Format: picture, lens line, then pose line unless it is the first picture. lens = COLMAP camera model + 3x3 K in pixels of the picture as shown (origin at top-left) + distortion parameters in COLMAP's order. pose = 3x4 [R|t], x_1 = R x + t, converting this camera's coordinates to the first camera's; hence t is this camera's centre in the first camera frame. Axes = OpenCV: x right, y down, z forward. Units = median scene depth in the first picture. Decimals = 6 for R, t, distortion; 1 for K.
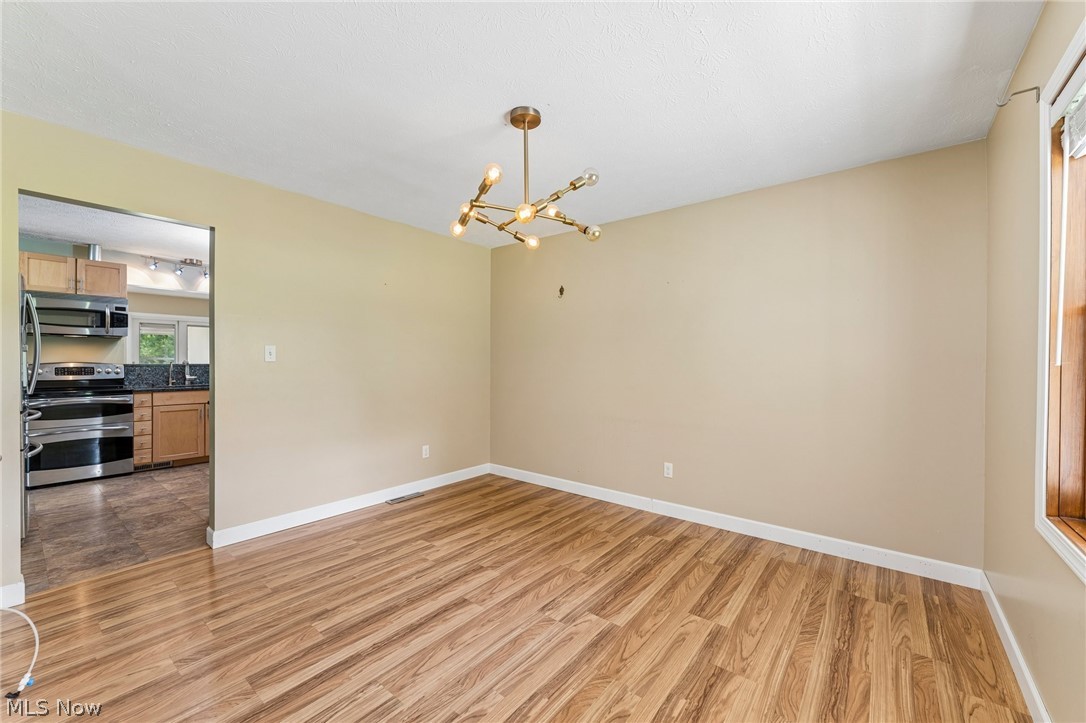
lens RADIAL K [[431.7, 0, 541.0], [0, 431.7, 362.9], [0, 0, 1]] dist [-0.002821, 0.000317]
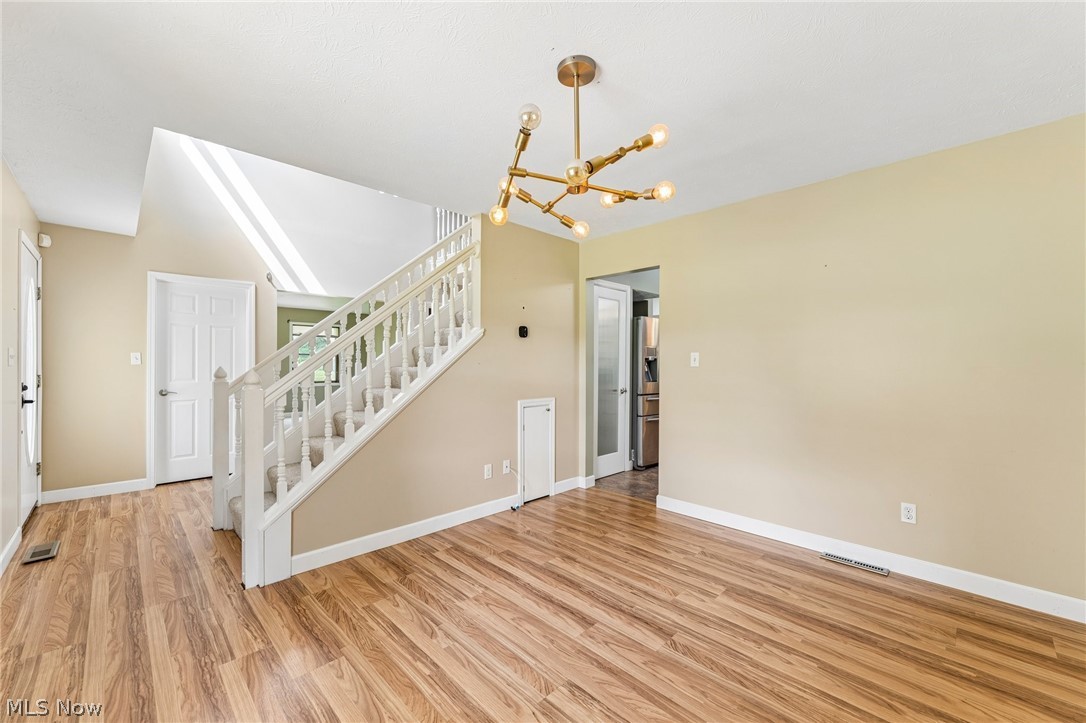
lens RADIAL K [[431.7, 0, 538.7], [0, 431.7, 367.1], [0, 0, 1]] dist [-0.002821, 0.000317]
pose [[-0.121966, 0.003567, -0.992528, 0.634435], [-0.009909, 0.999939, 0.004811, -0.003488], [0.992485, 0.010422, -0.121923, 0.838060]]
